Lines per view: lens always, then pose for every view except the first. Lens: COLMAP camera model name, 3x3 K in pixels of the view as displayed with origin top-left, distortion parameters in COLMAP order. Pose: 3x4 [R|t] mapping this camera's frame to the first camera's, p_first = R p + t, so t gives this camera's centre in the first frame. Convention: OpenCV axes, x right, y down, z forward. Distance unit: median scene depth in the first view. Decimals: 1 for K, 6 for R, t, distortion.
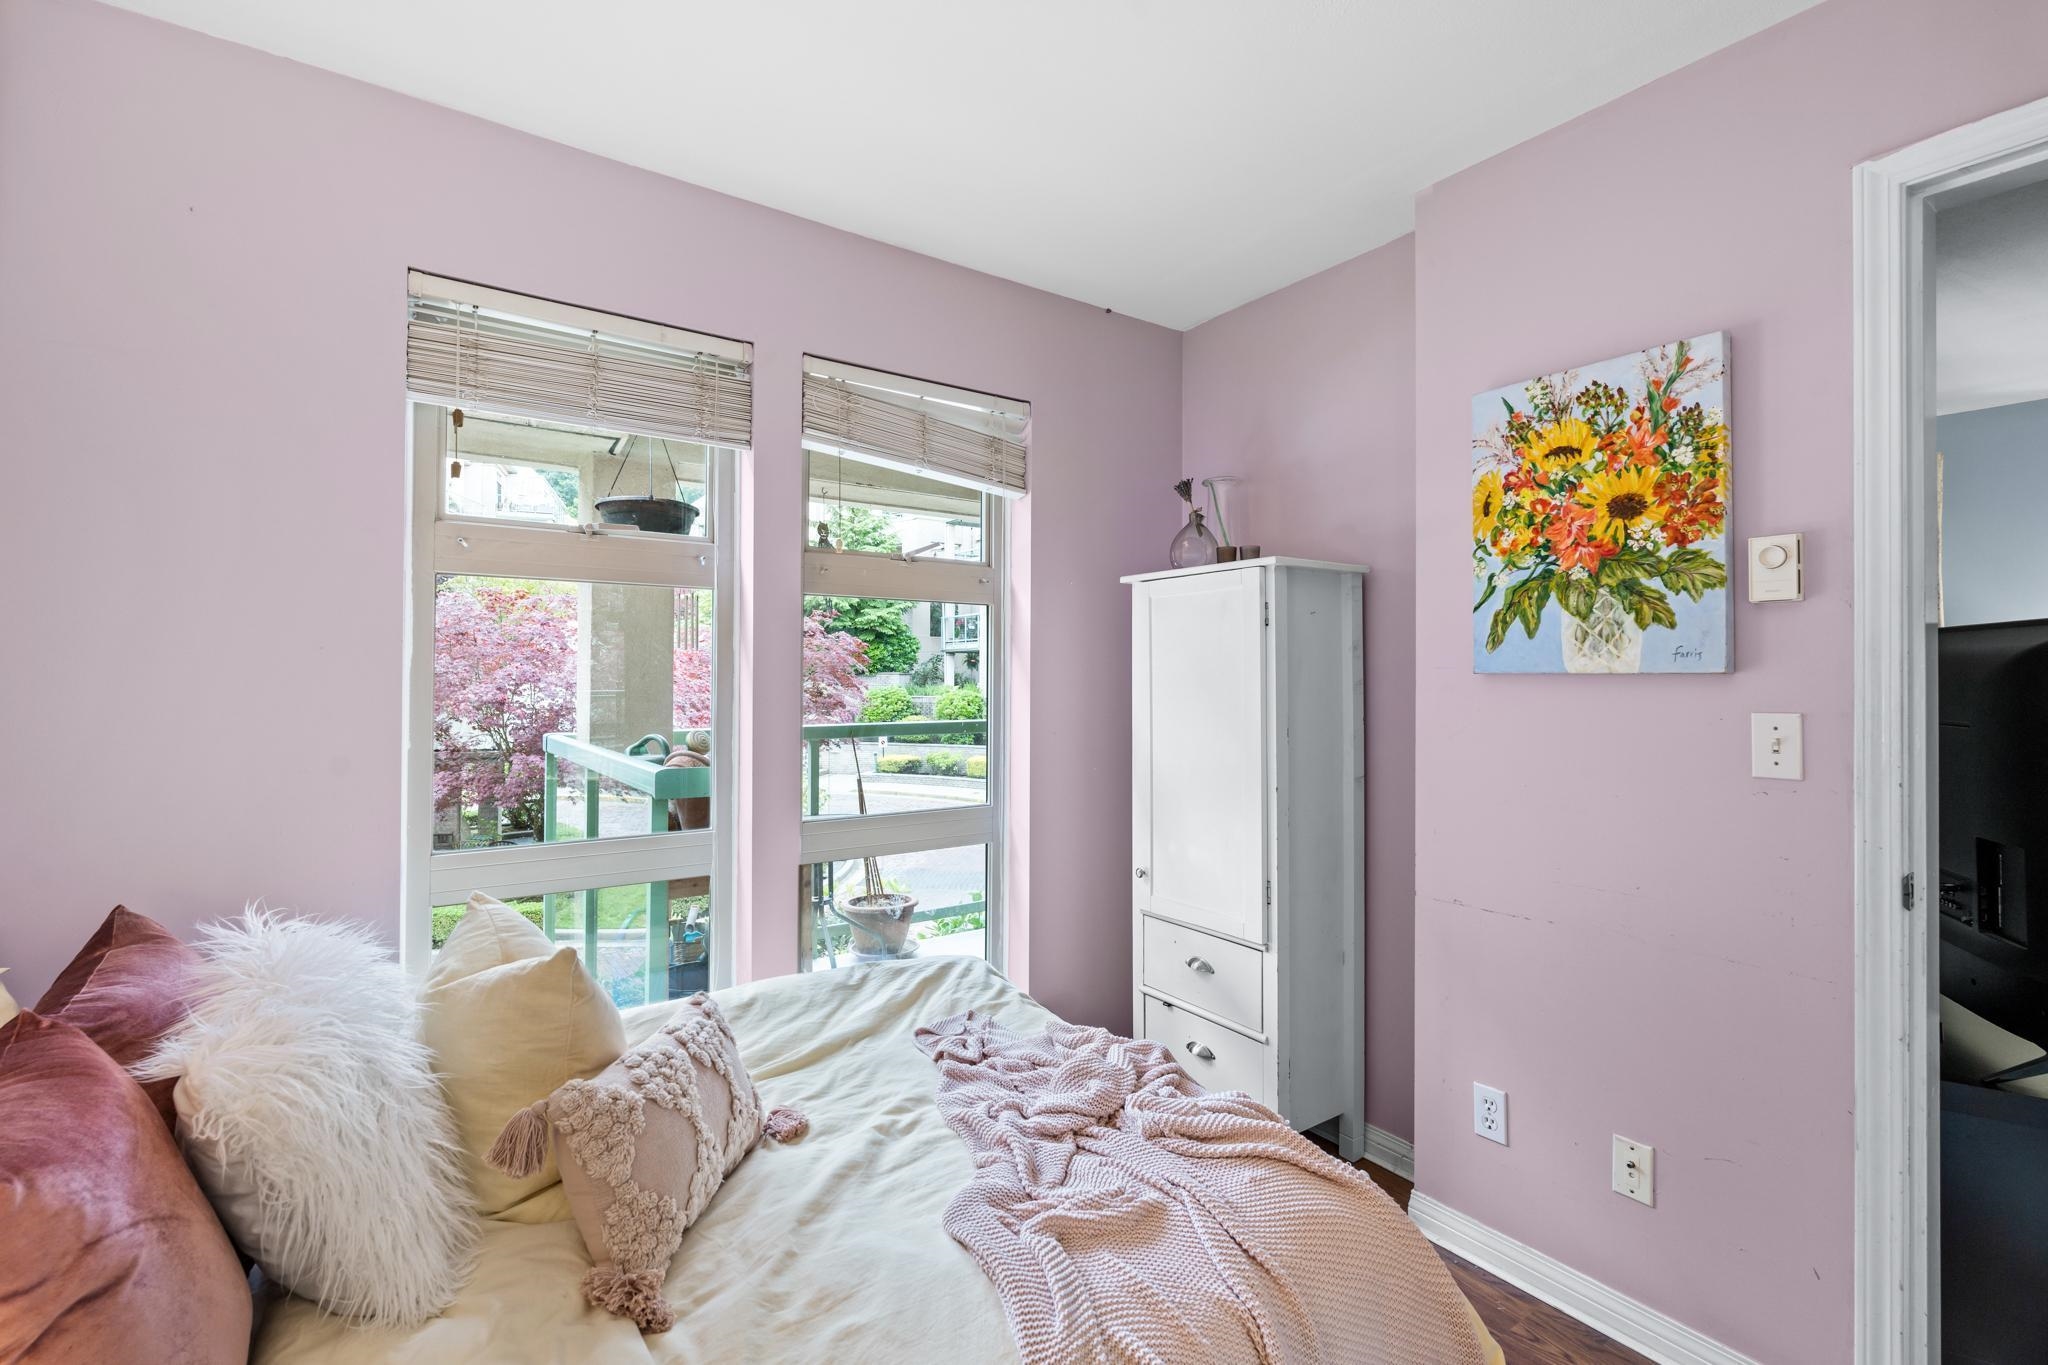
lens RADIAL K [[901.4, 0, 1024.0], [0, 901.4, 682.5], [0, 0, 1]] dist [-0.000685, 0.000233]
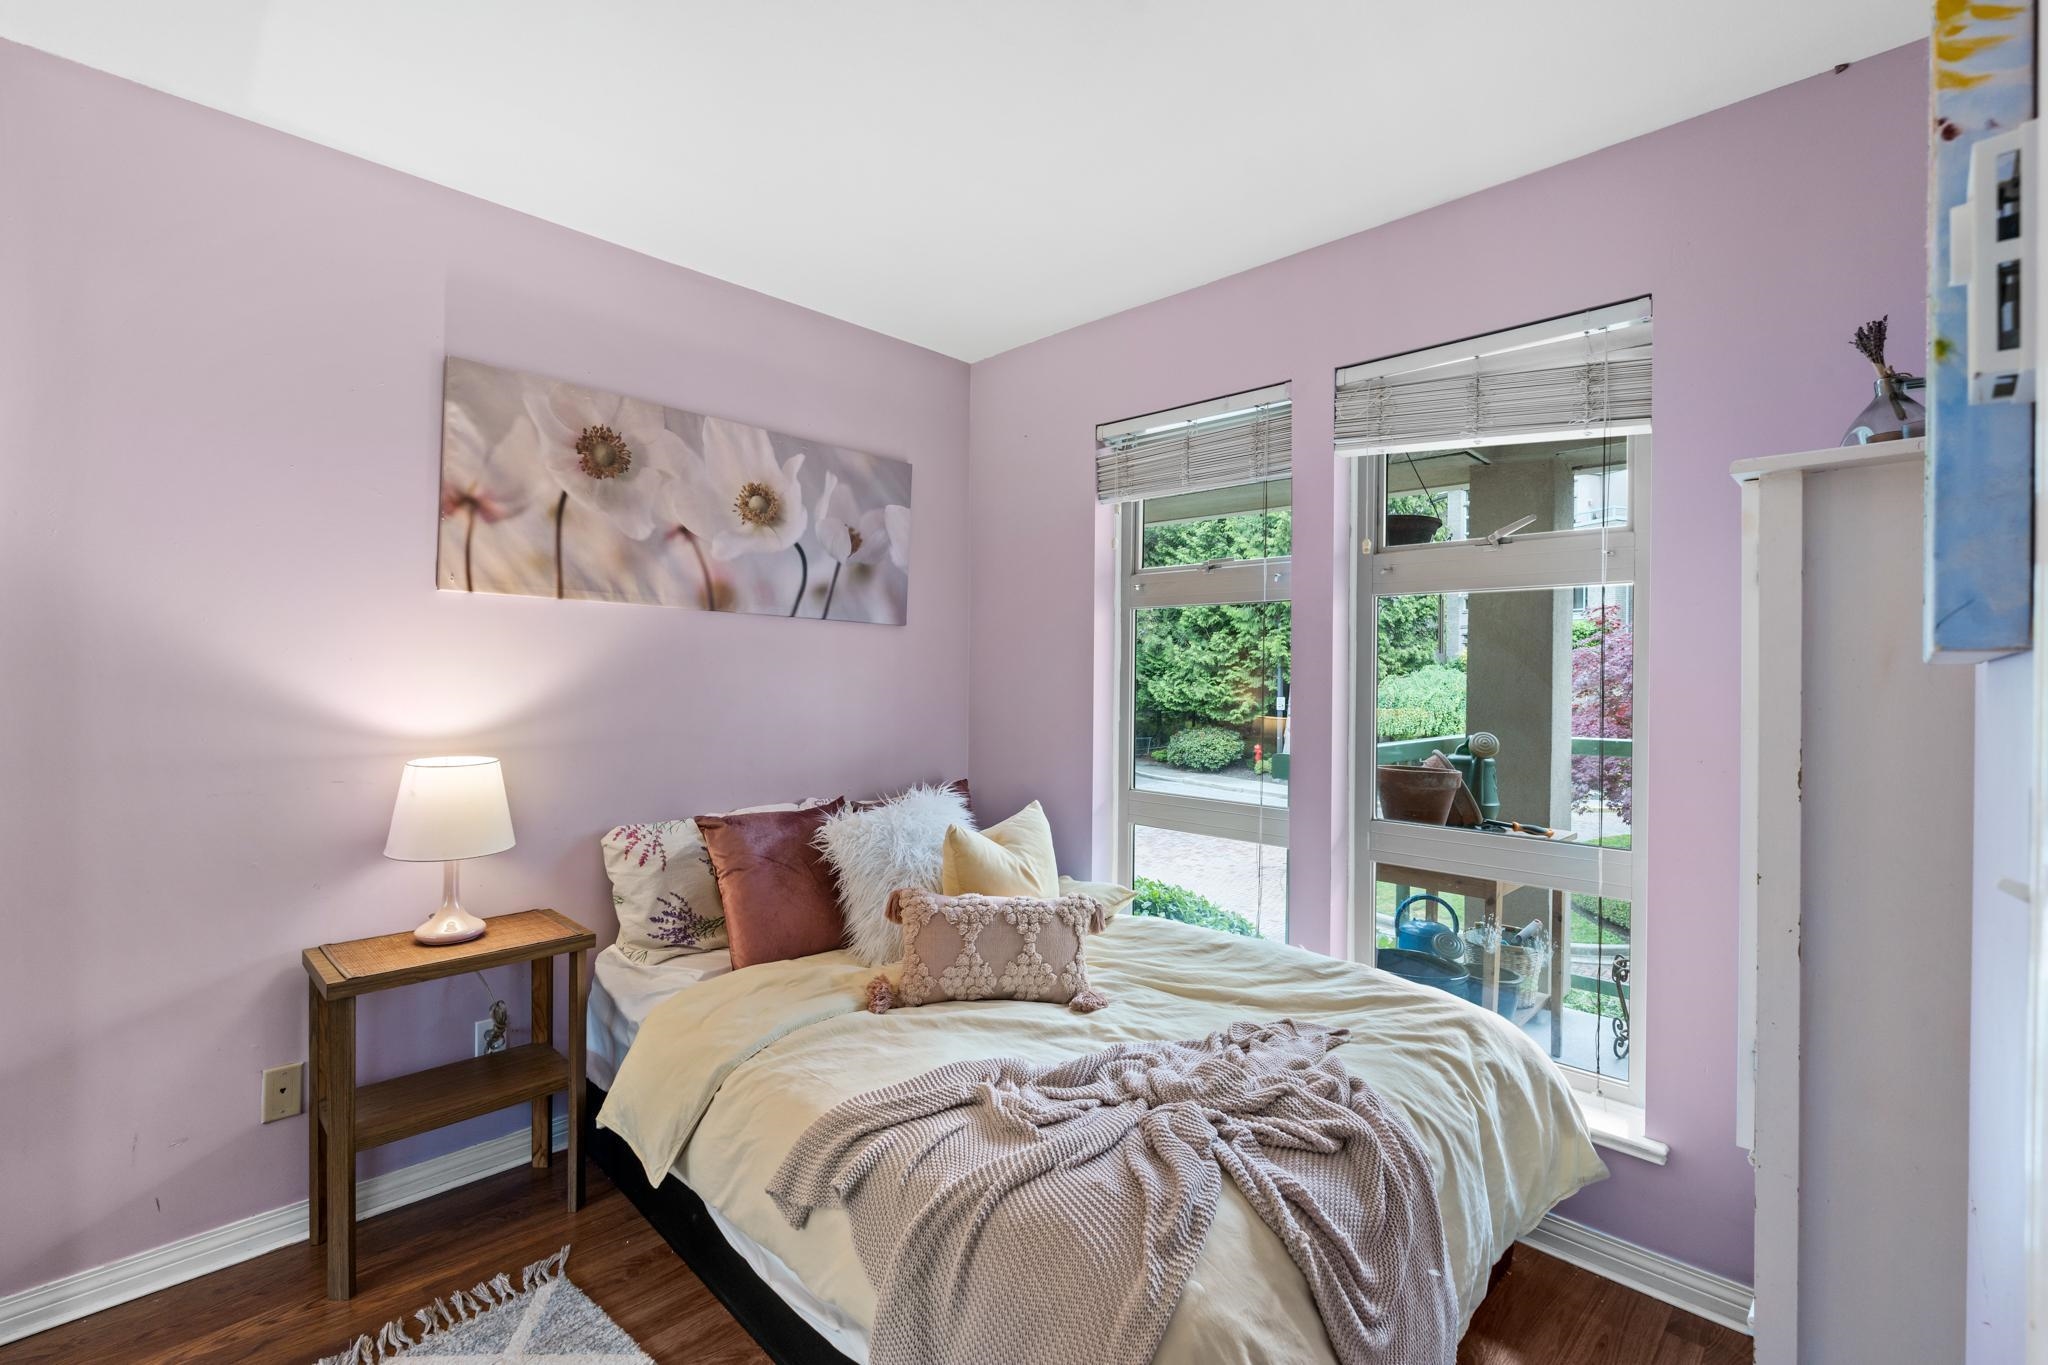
lens RADIAL K [[901.4, 0, 1024.0], [0, 901.4, 682.5], [0, 0, 1]] dist [-0.000685, 0.000233]
pose [[0.198266, 0.006521, -0.980127, 0.846370], [-0.016117, 0.999864, 0.003392, 0.005487], [0.980016, 0.015124, 0.198344, 0.514059]]
